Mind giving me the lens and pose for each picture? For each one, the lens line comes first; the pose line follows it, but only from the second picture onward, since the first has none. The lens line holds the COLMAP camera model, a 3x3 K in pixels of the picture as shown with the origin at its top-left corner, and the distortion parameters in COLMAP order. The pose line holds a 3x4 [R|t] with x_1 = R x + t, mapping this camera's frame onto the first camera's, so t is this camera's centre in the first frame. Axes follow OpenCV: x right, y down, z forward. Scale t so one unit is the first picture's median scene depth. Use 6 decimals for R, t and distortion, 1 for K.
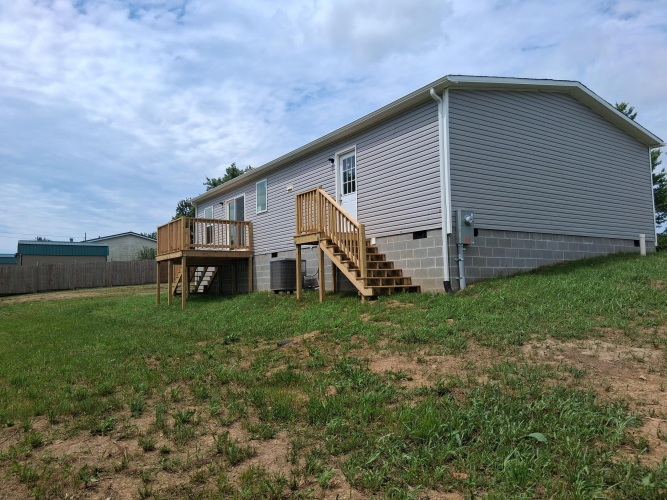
lens RADIAL K [[516.0, 0, 333.5], [0, 516.0, 250.0], [0, 0, 1]] dist [-0.014879, -0.005042]
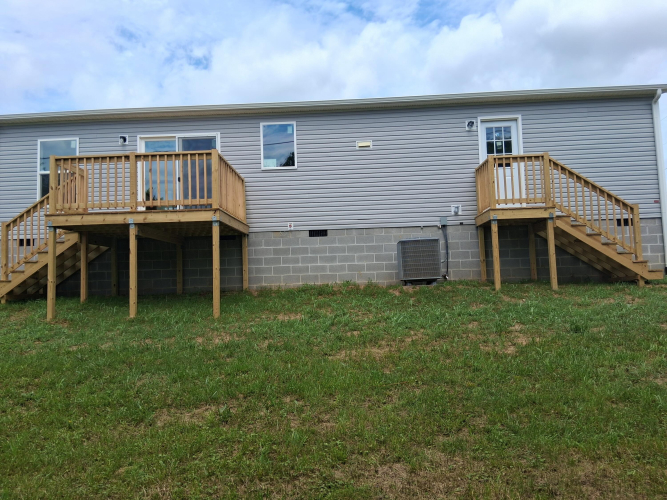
lens RADIAL K [[516.0, 0, 333.5], [0, 516.0, 250.0], [0, 0, 1]] dist [-0.014879, -0.005042]
pose [[0.613439, 0.085499, 0.785101, -0.748800], [-0.047079, 0.996313, -0.071715, 0.092641], [-0.788338, 0.007031, 0.615202, 0.659876]]
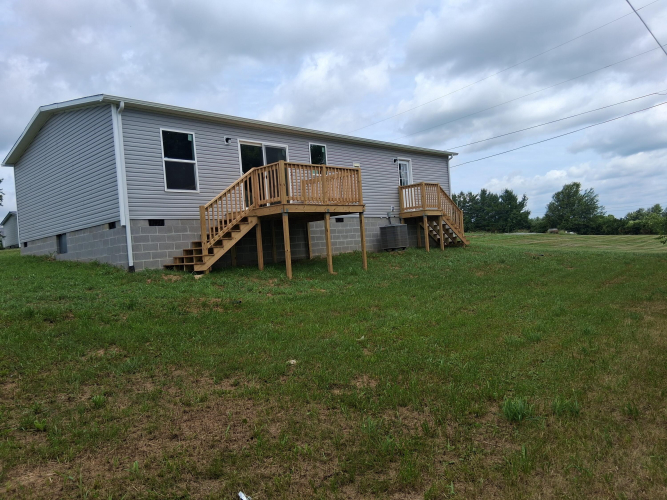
lens RADIAL K [[516.0, 0, 333.5], [0, 516.0, 250.0], [0, 0, 1]] dist [-0.014879, -0.005042]
pose [[-0.214337, 0.076386, 0.973768, -1.342262], [0.045541, 0.996635, -0.068156, 0.166357], [-0.975698, 0.029738, -0.217094, 1.469529]]
